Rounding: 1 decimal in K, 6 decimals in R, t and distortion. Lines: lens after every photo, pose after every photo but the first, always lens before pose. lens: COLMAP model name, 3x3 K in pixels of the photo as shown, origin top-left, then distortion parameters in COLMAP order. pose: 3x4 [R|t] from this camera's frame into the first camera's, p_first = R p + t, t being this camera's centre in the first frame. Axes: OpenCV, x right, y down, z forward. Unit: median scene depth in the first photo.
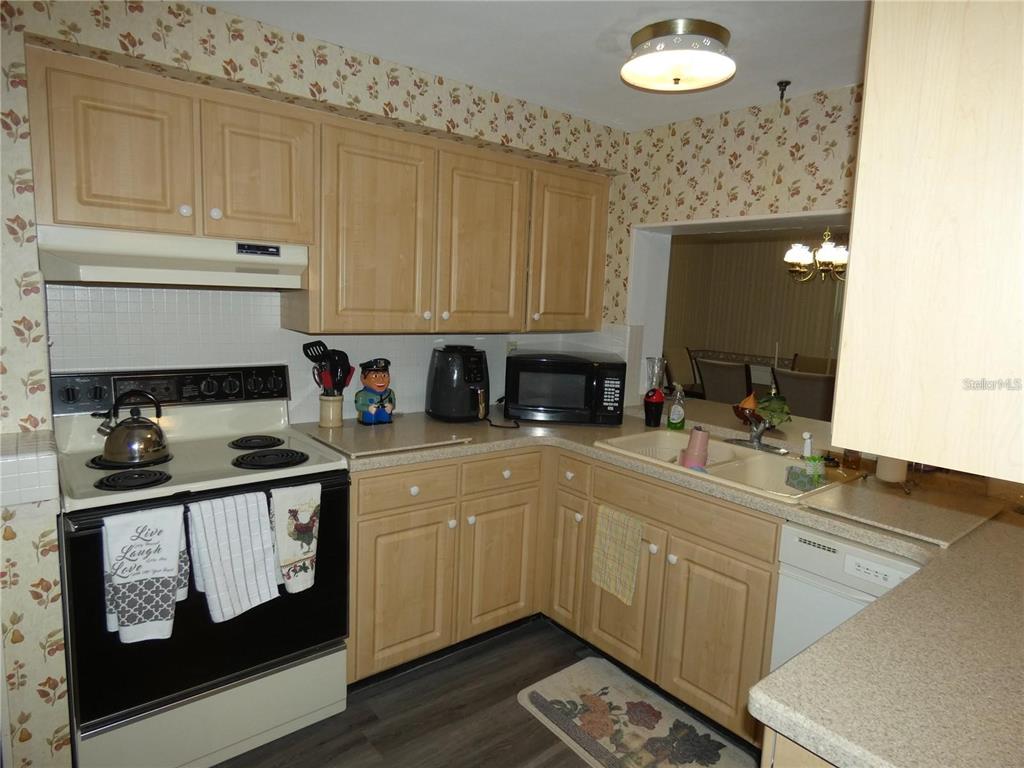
lens RADIAL K [[612.9, 0, 473.7], [0, 612.9, 372.9], [0, 0, 1]] dist [-0.004064, -0.003640]
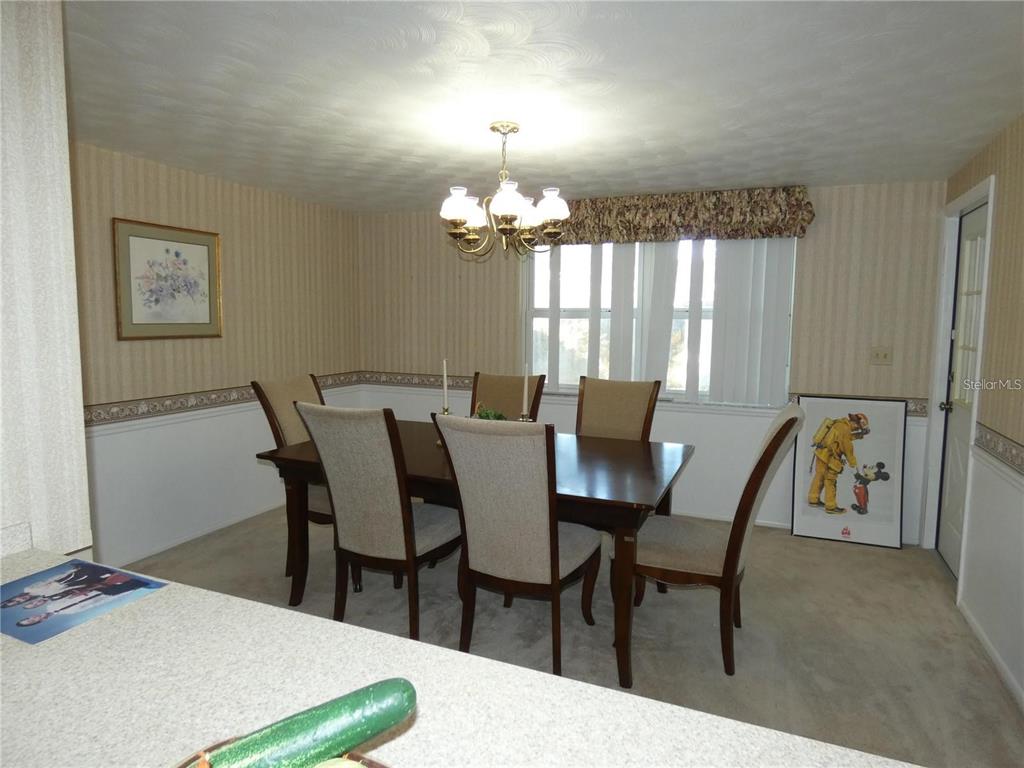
lens RADIAL K [[612.9, 0, 516.2], [0, 612.9, 383.1], [0, 0, 1]] dist [-0.004064, -0.003640]
pose [[0.856928, -0.075778, 0.509836, 0.537588], [0.085977, 0.996291, 0.003572, -0.056899], [-0.508215, 0.040774, 0.860264, 0.976350]]
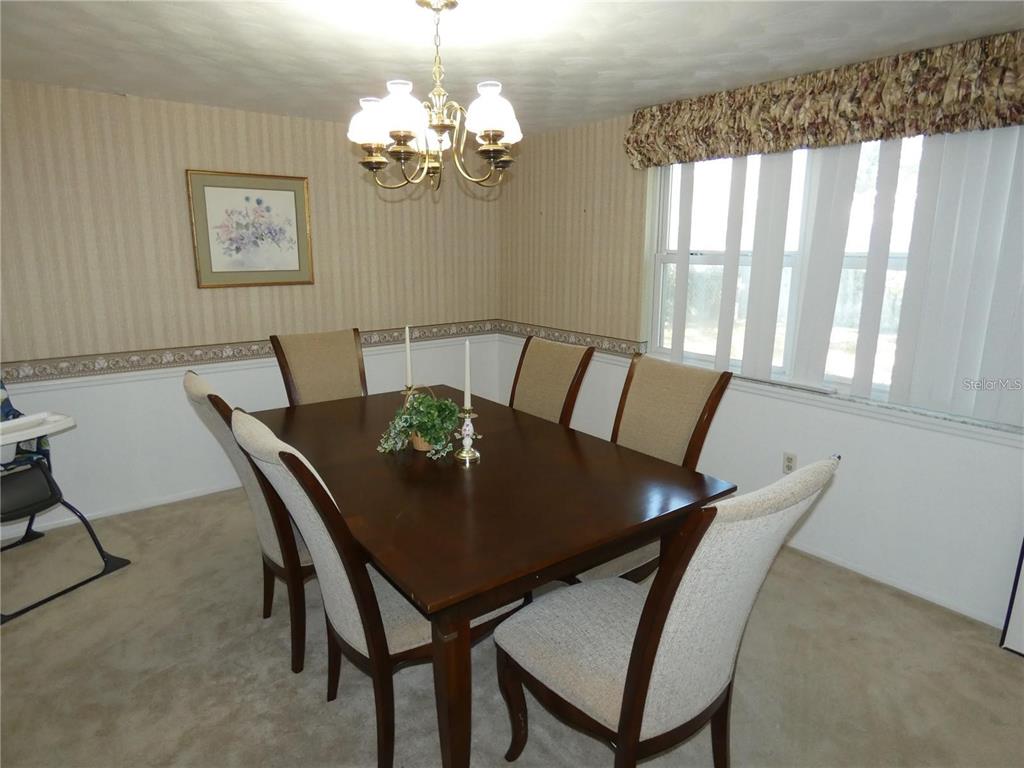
lens RADIAL K [[612.9, 0, 513.3], [0, 612.9, 379.3], [0, 0, 1]] dist [-0.004064, -0.003640]
pose [[0.999253, -0.033052, 0.020014, 1.237545], [0.031349, 0.996293, 0.080103, -0.103672], [-0.022587, -0.079416, 0.996586, 1.125749]]
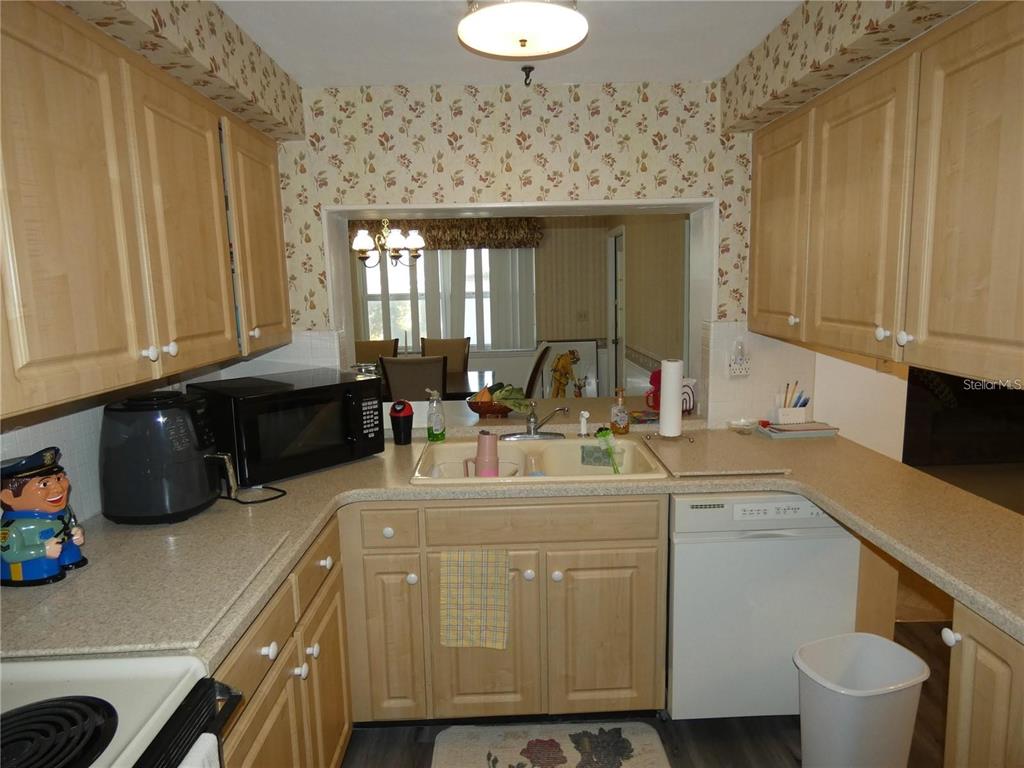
lens RADIAL K [[612.9, 0, 508.6], [0, 612.9, 383.7], [0, 0, 1]] dist [-0.004064, -0.003640]
pose [[0.582066, -0.173583, 0.794398, -0.358549], [0.151362, 0.983004, 0.103890, -0.077746], [-0.798930, 0.059771, 0.598447, 0.442801]]
